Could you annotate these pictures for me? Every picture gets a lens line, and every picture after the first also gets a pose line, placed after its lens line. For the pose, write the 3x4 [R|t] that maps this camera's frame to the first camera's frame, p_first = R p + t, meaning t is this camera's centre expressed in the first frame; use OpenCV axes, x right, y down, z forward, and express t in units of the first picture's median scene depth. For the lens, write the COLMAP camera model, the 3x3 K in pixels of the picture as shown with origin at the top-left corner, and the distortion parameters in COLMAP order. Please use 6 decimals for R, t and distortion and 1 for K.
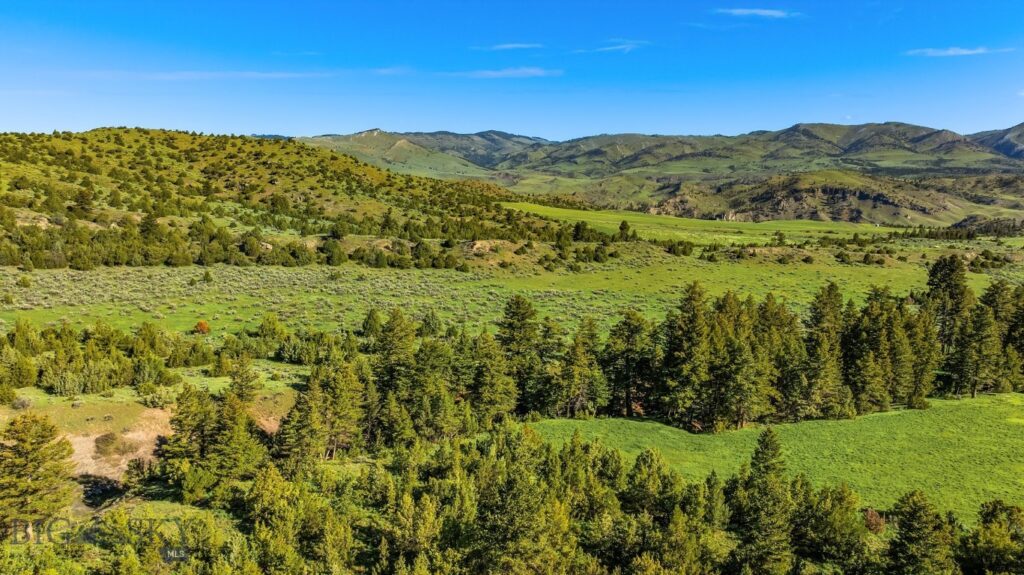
lens RADIAL K [[719.8, 0, 512.0], [0, 719.8, 287.5], [0, 0, 1]] dist [-0.033672, 0.025345]
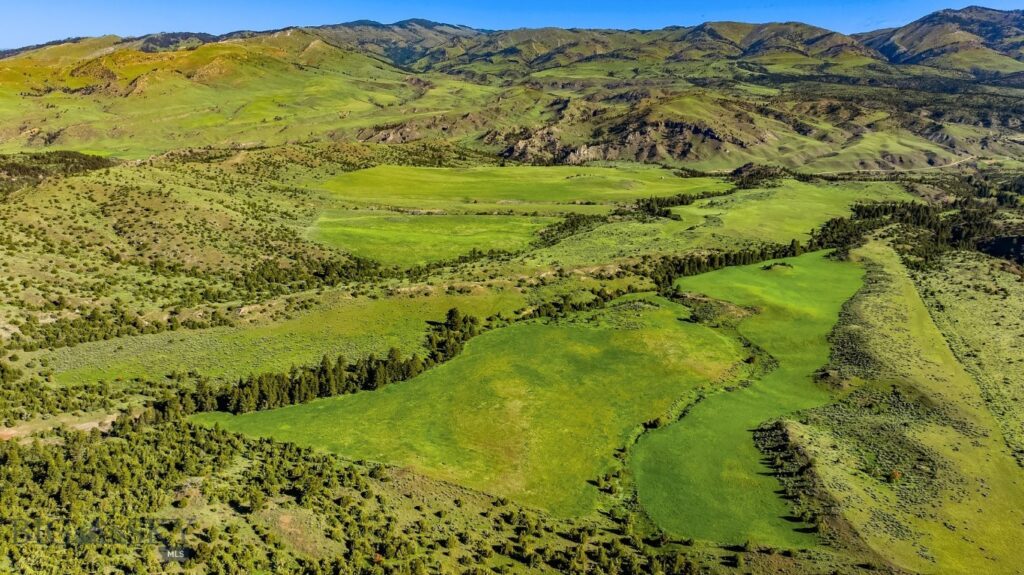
lens RADIAL K [[719.8, 0, 512.0], [0, 719.8, 287.5], [0, 0, 1]] dist [-0.033672, 0.025345]
pose [[0.996252, -0.027804, 0.081911, 0.420465], [0.014416, 0.987057, 0.159722, -0.326427], [-0.085292, -0.157943, 0.983758, -0.880822]]
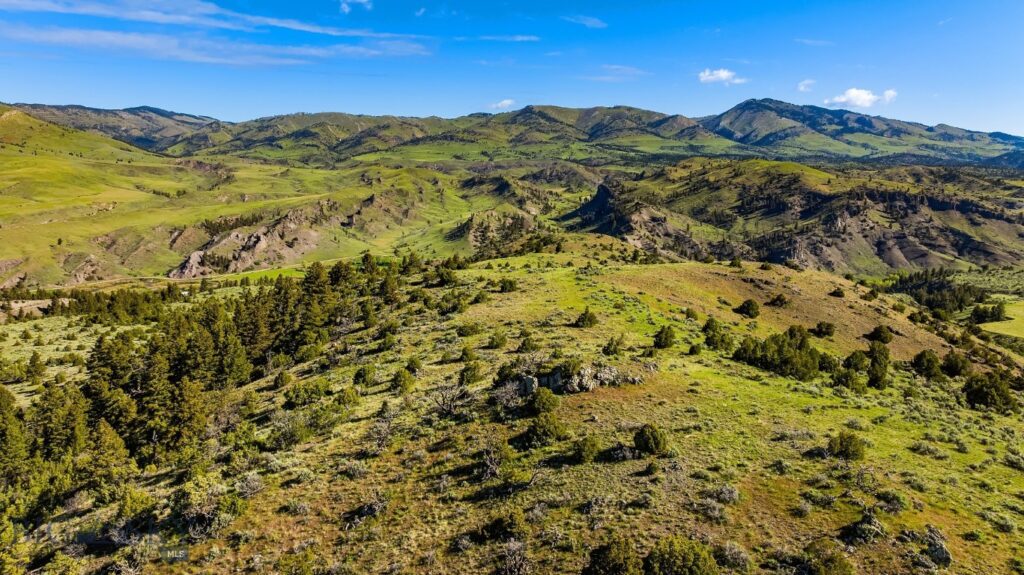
lens RADIAL K [[719.8, 0, 512.0], [0, 719.8, 287.5], [0, 0, 1]] dist [-0.033672, 0.025345]
pose [[0.899733, -0.075738, 0.429818, -0.514566], [0.067020, 0.997123, 0.035411, -0.516253], [-0.431263, -0.003055, 0.902221, 3.030327]]
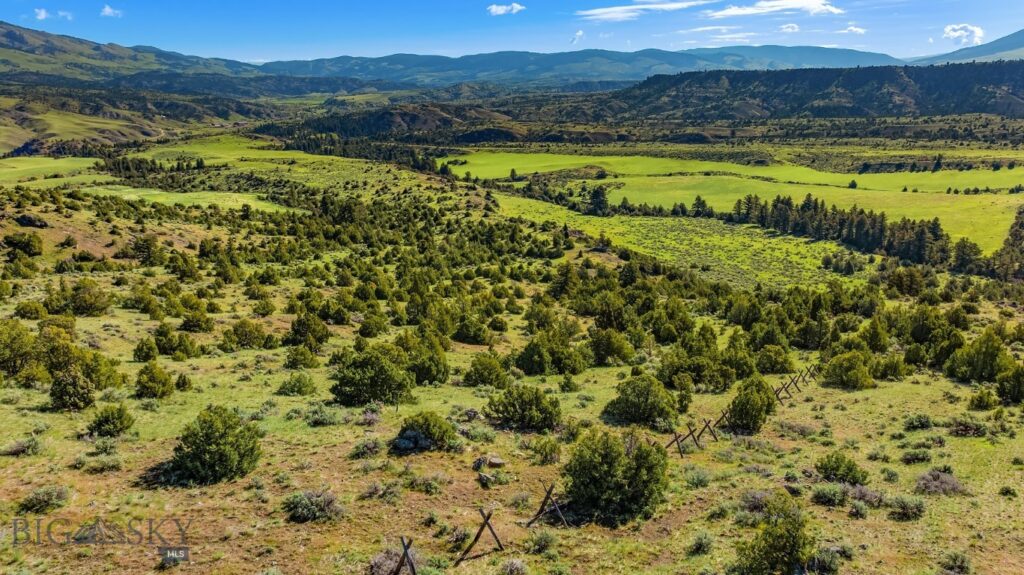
lens RADIAL K [[719.8, 0, 512.0], [0, 719.8, 287.5], [0, 0, 1]] dist [-0.033672, 0.025345]
pose [[0.172917, -0.273462, 0.946213, -0.871638], [0.142950, 0.957480, 0.250594, -0.197366], [-0.974507, 0.091929, 0.204656, 0.573808]]
